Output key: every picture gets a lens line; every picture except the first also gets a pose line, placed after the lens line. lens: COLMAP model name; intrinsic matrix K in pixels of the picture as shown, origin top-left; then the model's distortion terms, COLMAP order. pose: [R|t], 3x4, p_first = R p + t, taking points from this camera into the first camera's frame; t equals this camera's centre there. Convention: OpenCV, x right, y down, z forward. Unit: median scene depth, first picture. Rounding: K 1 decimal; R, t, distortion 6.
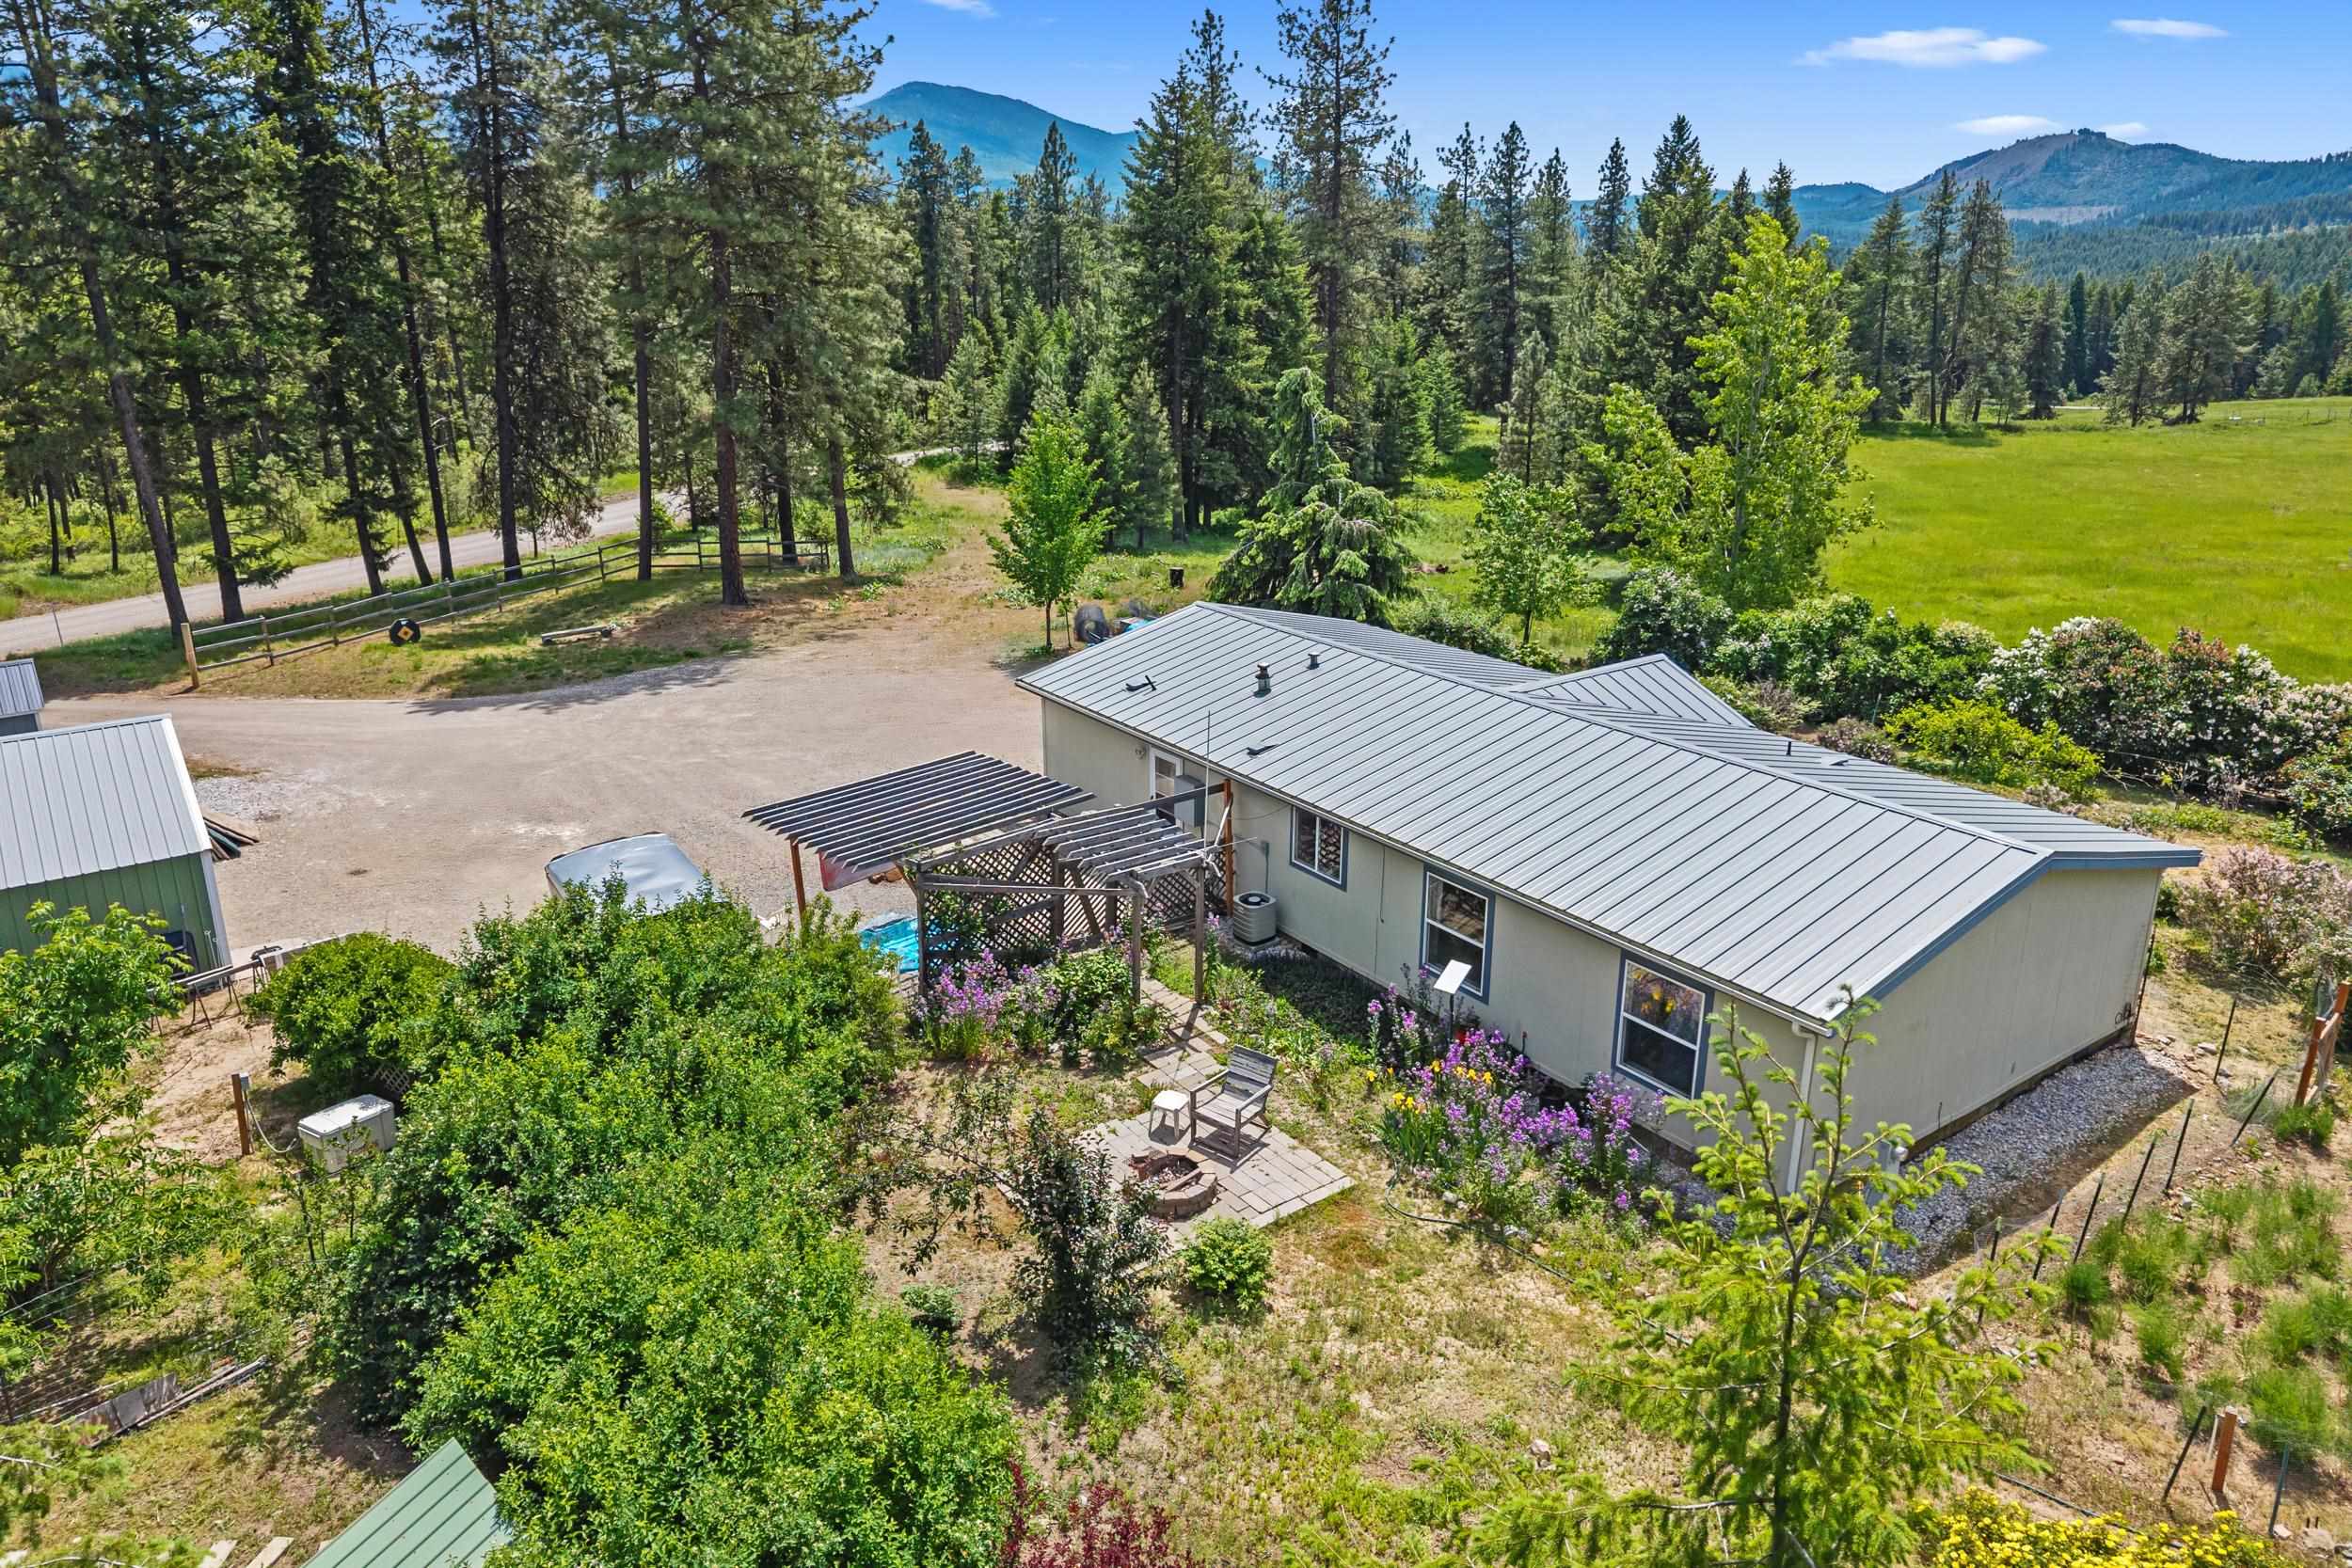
lens RADIAL K [[1581.4, 0, 1171.2], [0, 1581.4, 697.0], [0, 0, 1]] dist [0.034153, -0.033971]
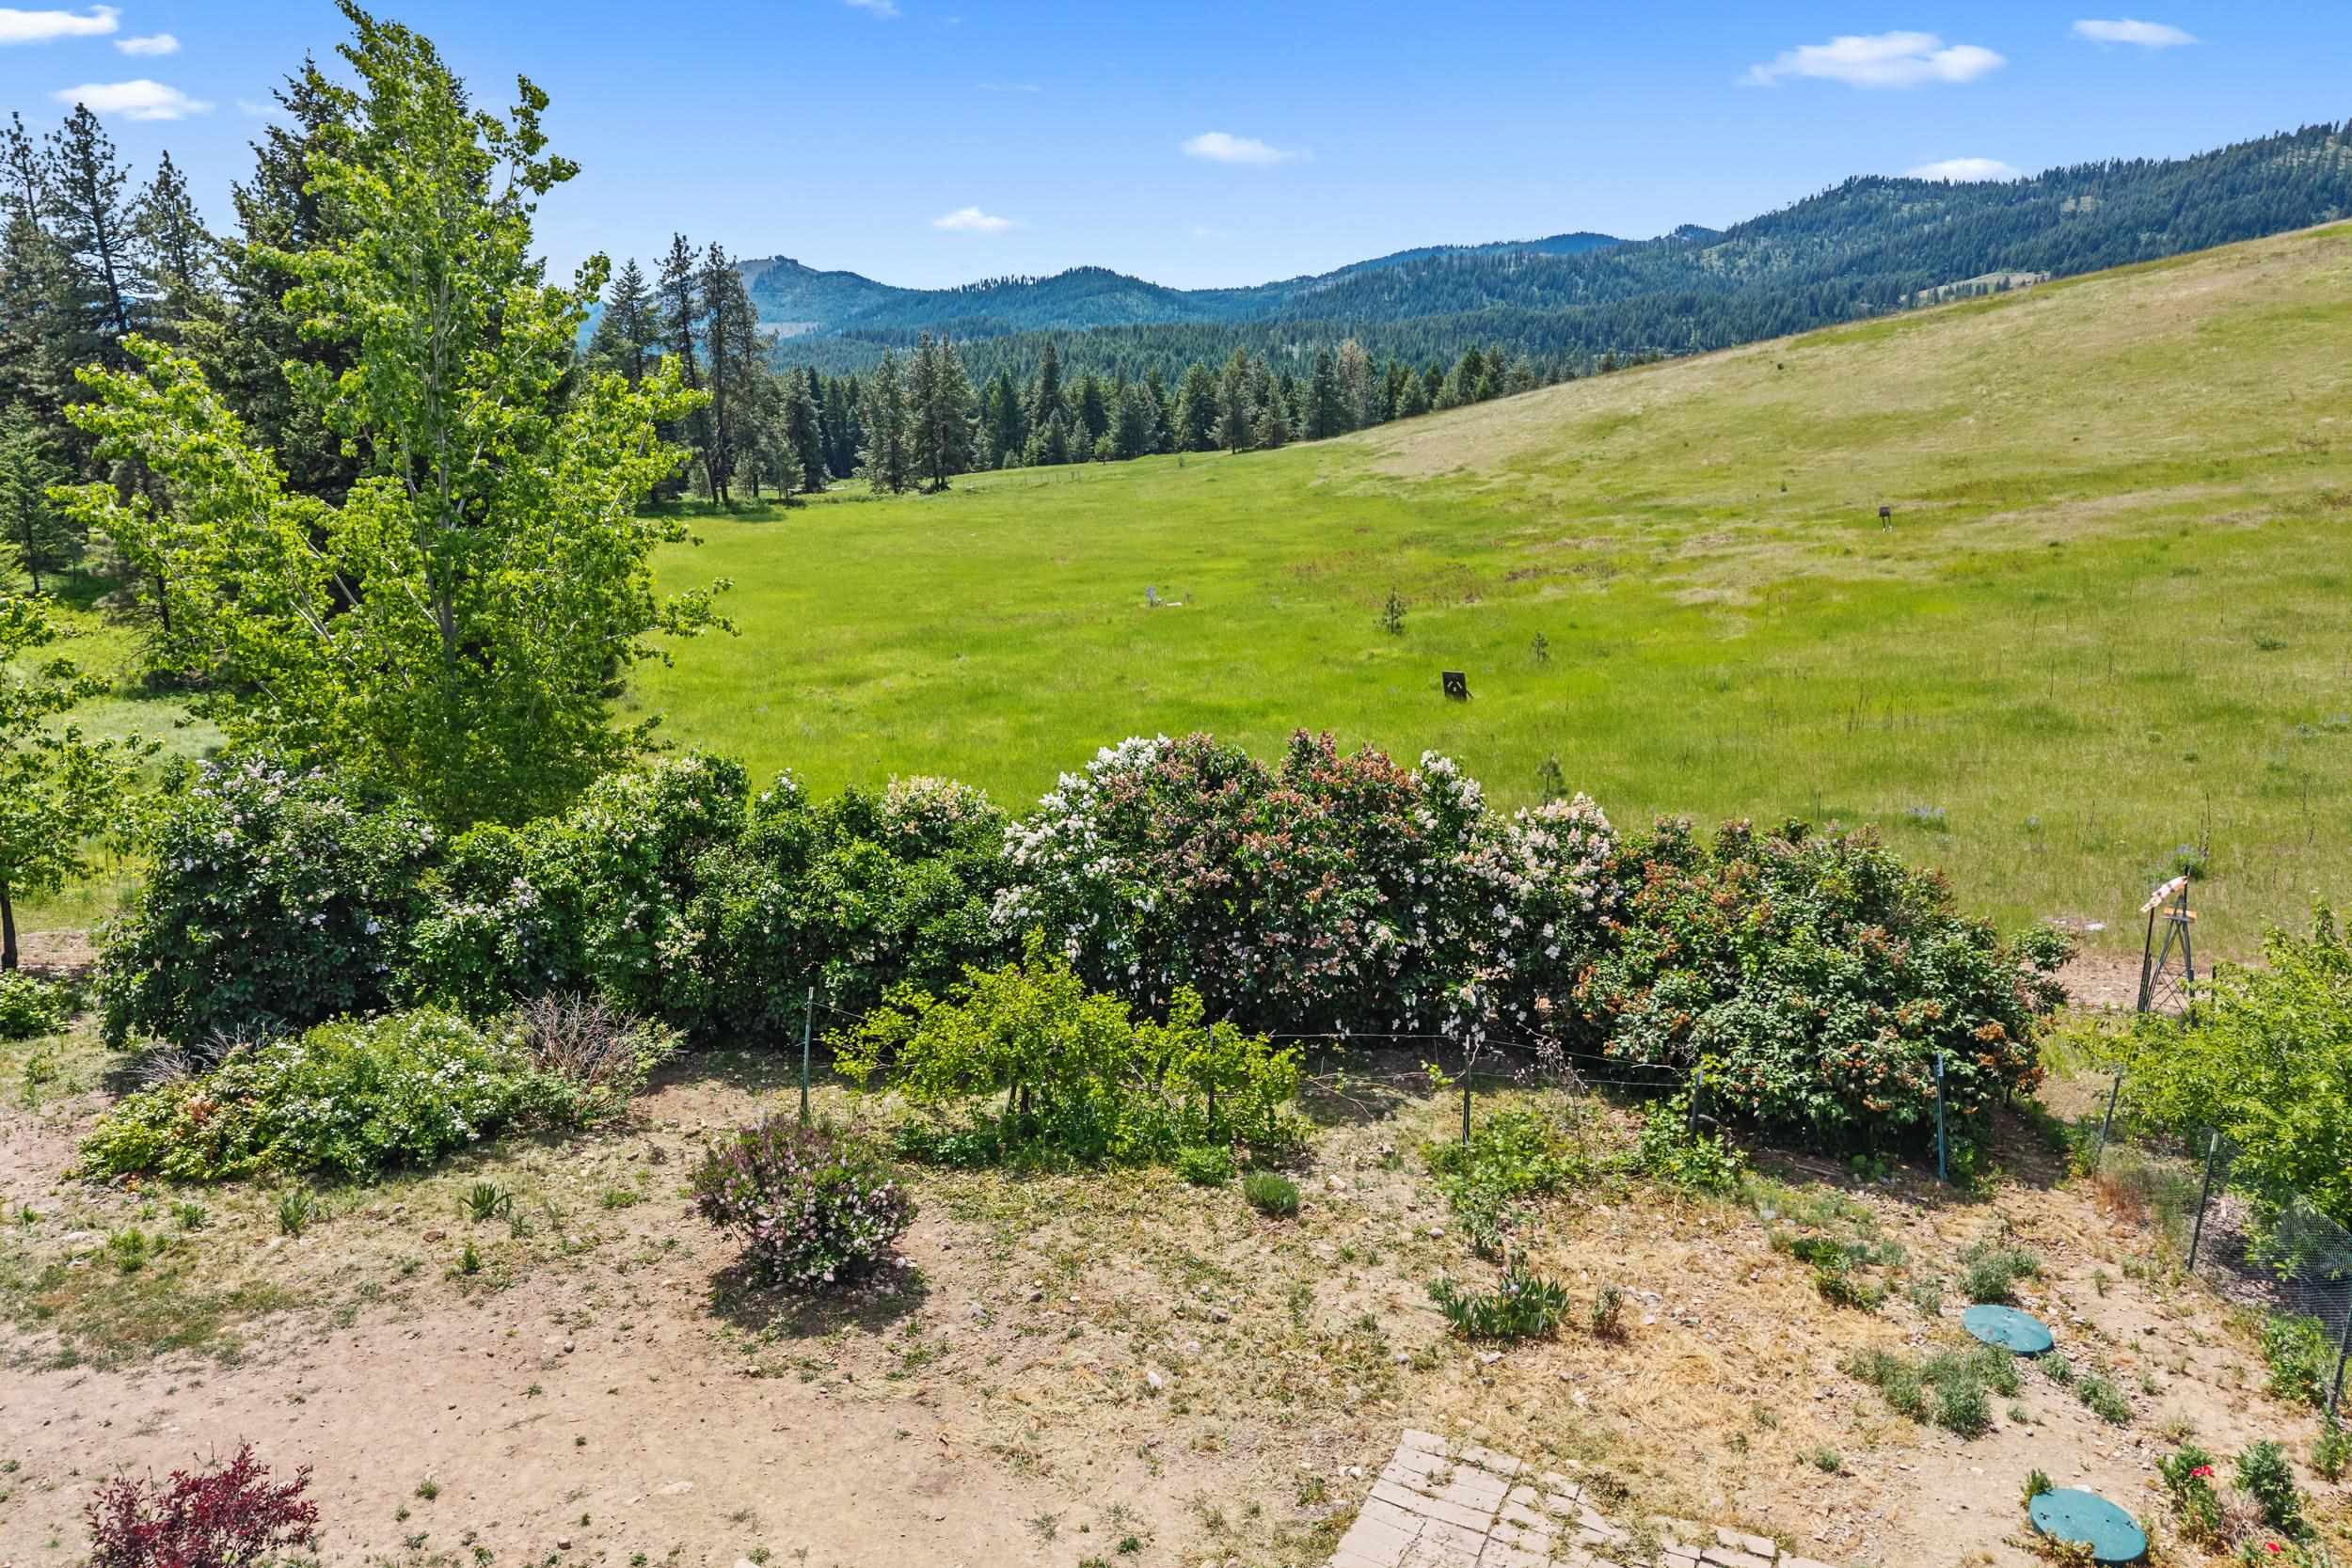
lens RADIAL K [[1581.4, 0, 1171.2], [0, 1581.4, 697.0], [0, 0, 1]] dist [0.034153, -0.033971]
pose [[0.745311, -0.136599, 0.652573, 0.257539], [0.179448, 0.983767, 0.000976, -0.062140], [-0.642113, 0.116375, 0.757725, 0.621657]]
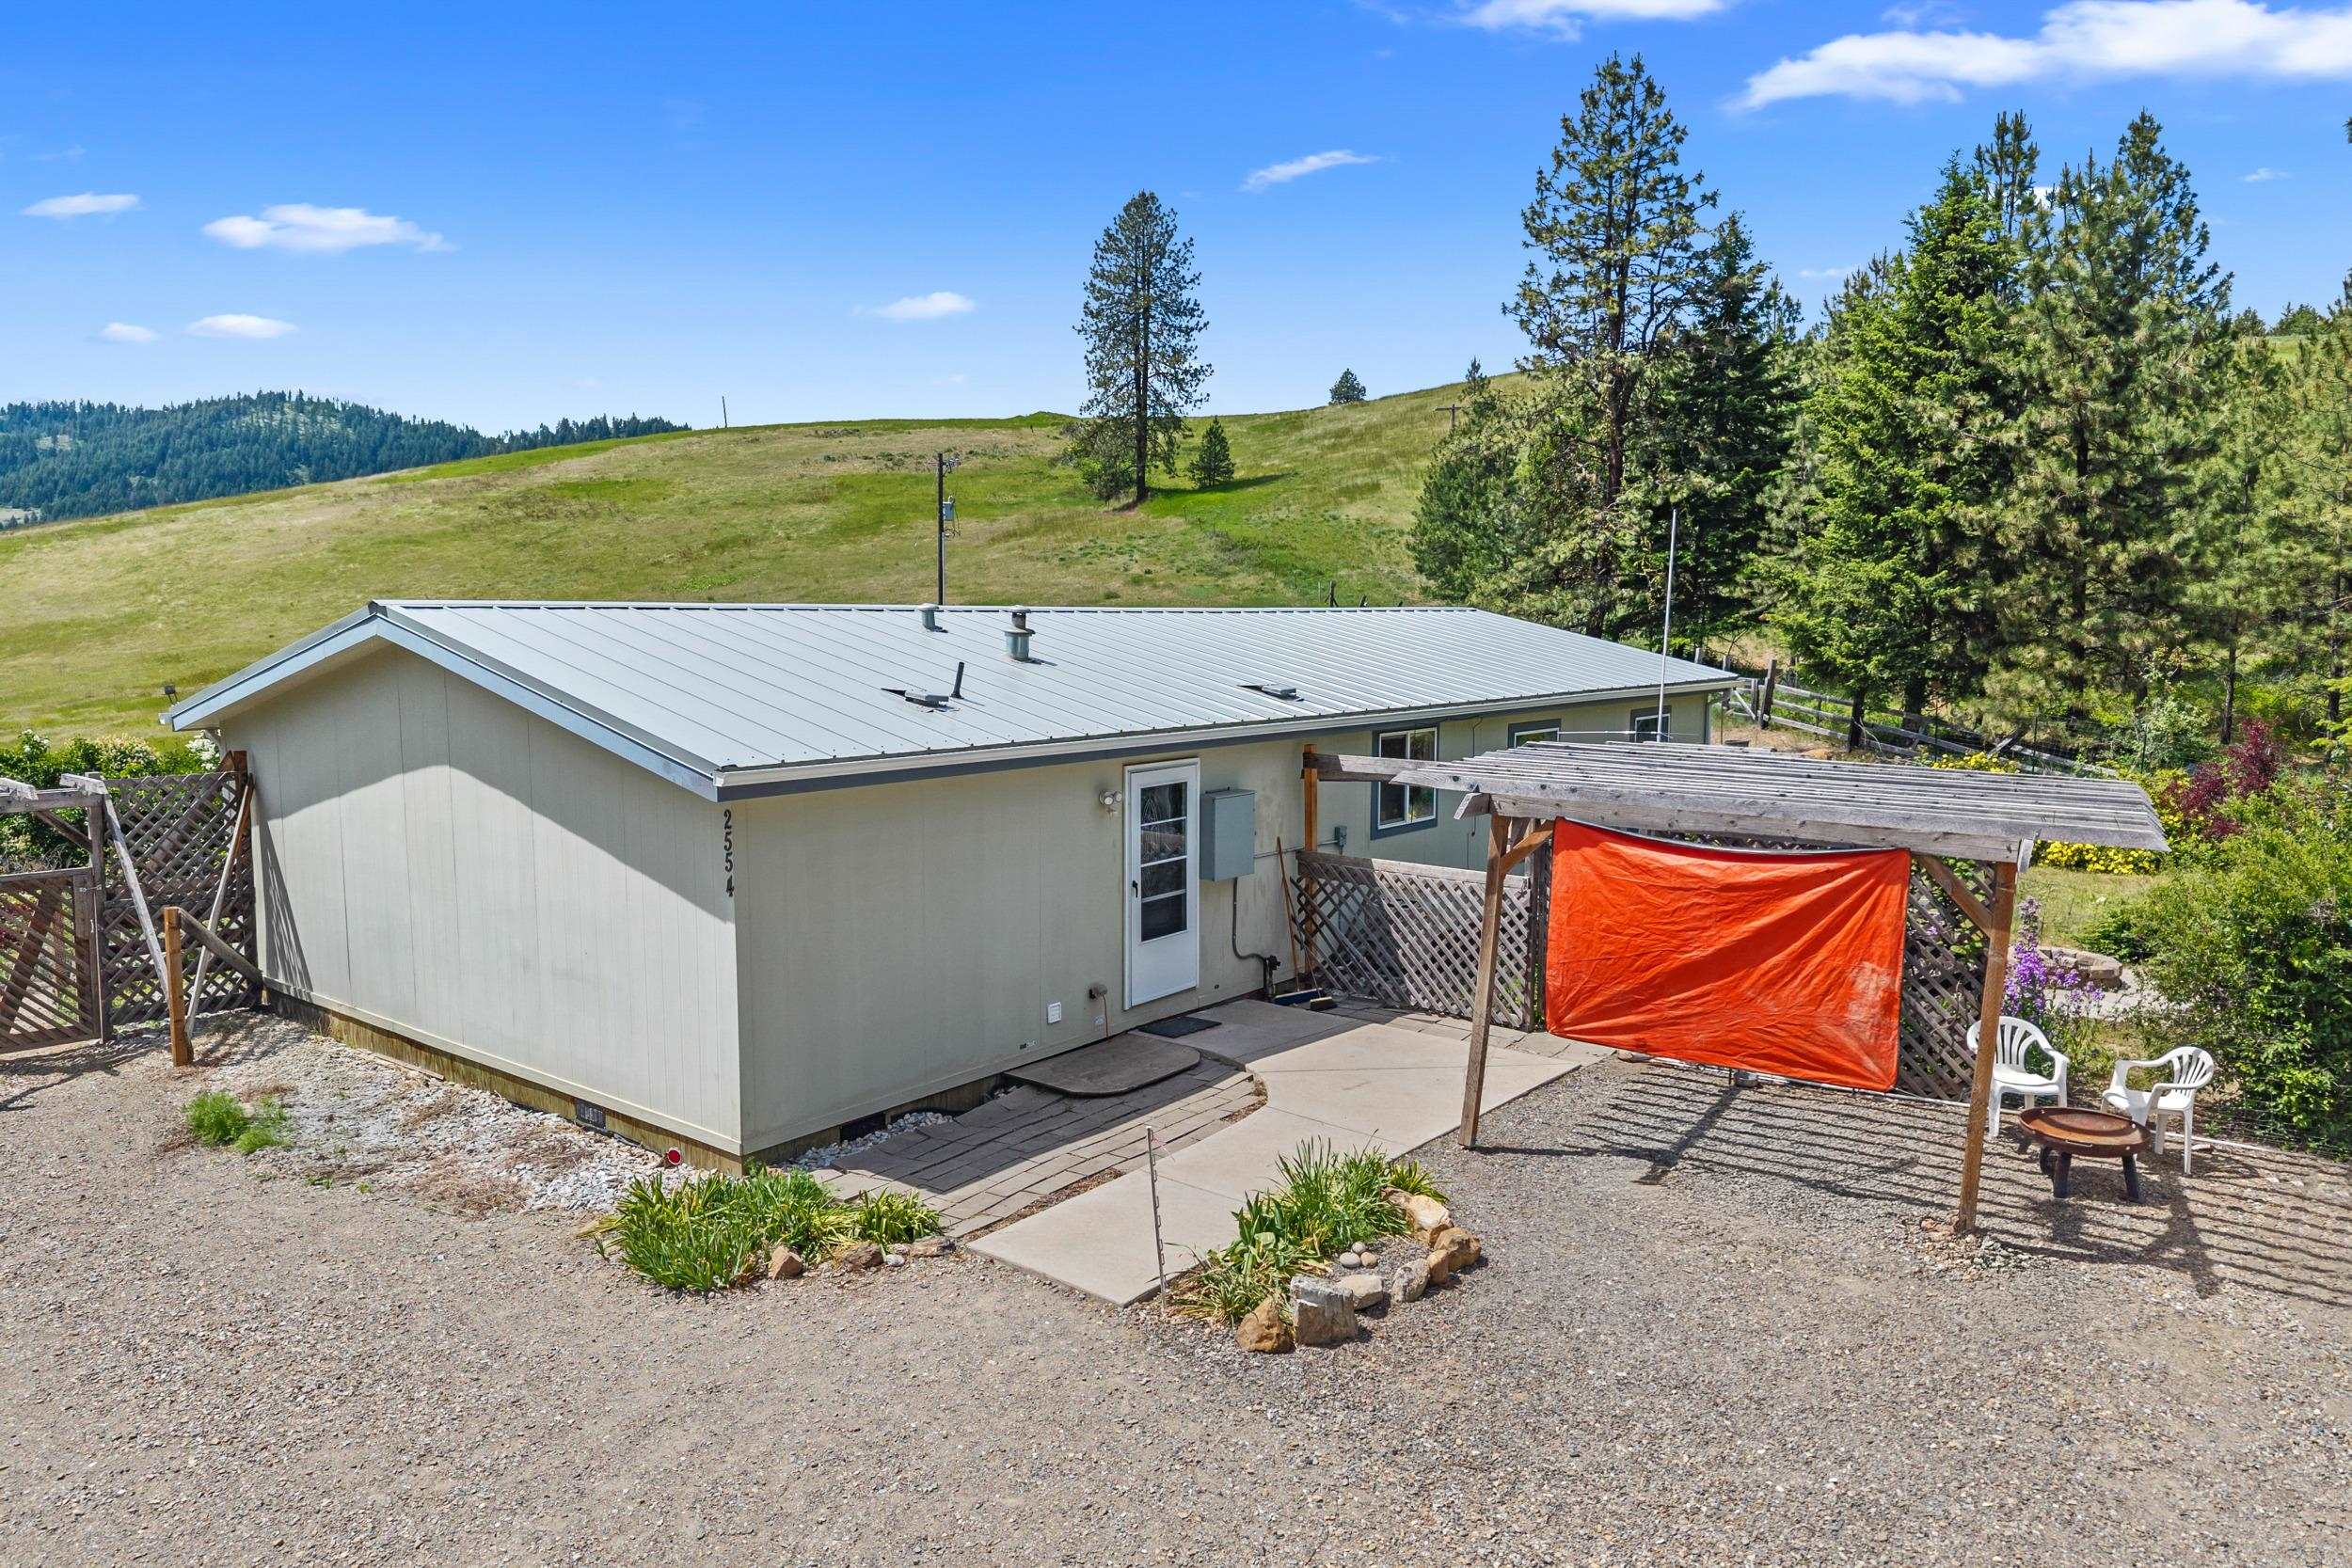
lens RADIAL K [[1568.7, 0, 1173.3], [0, 1568.7, 775.7], [0, 0, 1]] dist [0.026821, -0.024410]
pose [[-0.266572, -0.103558, 0.958236, -0.324100], [0.259296, 0.949850, 0.174785, -0.031677], [-0.928281, 0.295059, -0.226351, 0.772271]]
